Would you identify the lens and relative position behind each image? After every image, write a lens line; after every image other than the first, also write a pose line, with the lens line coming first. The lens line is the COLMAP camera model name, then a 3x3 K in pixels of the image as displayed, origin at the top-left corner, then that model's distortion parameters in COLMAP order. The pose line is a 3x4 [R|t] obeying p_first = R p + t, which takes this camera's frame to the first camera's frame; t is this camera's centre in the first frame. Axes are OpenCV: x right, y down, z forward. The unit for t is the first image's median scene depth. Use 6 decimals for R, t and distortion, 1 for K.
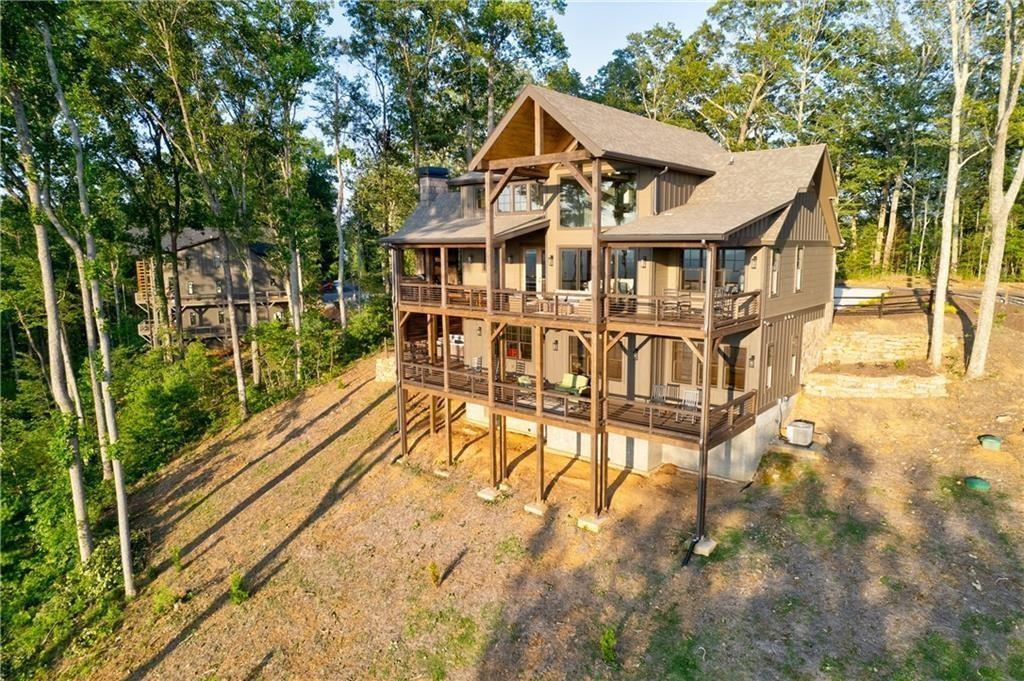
lens RADIAL K [[788.4, 0, 512.0], [0, 788.4, 340.5], [0, 0, 1]] dist [-0.070578, 0.002652]
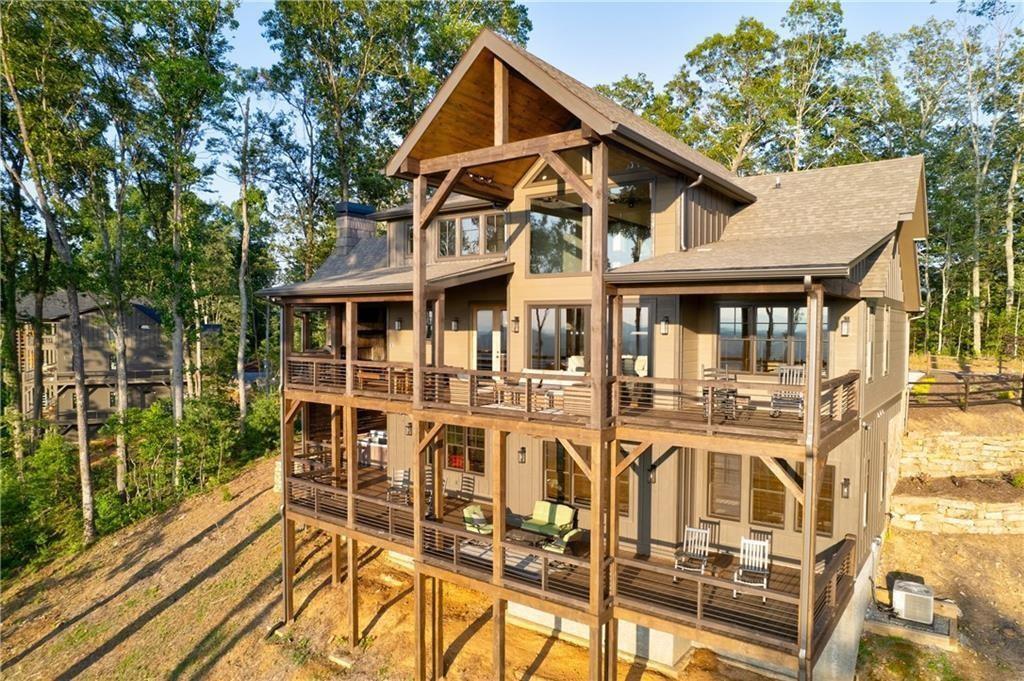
lens RADIAL K [[673.0, 0, 490.7], [0, 673.0, 324.2], [0, 0, 1]] dist [-0.000247, 0.005710]
pose [[0.999373, 0.010582, 0.033774, 0.009435], [-0.005993, 0.991074, -0.133175, -0.025912], [-0.034882, 0.132889, 0.990517, 0.428510]]
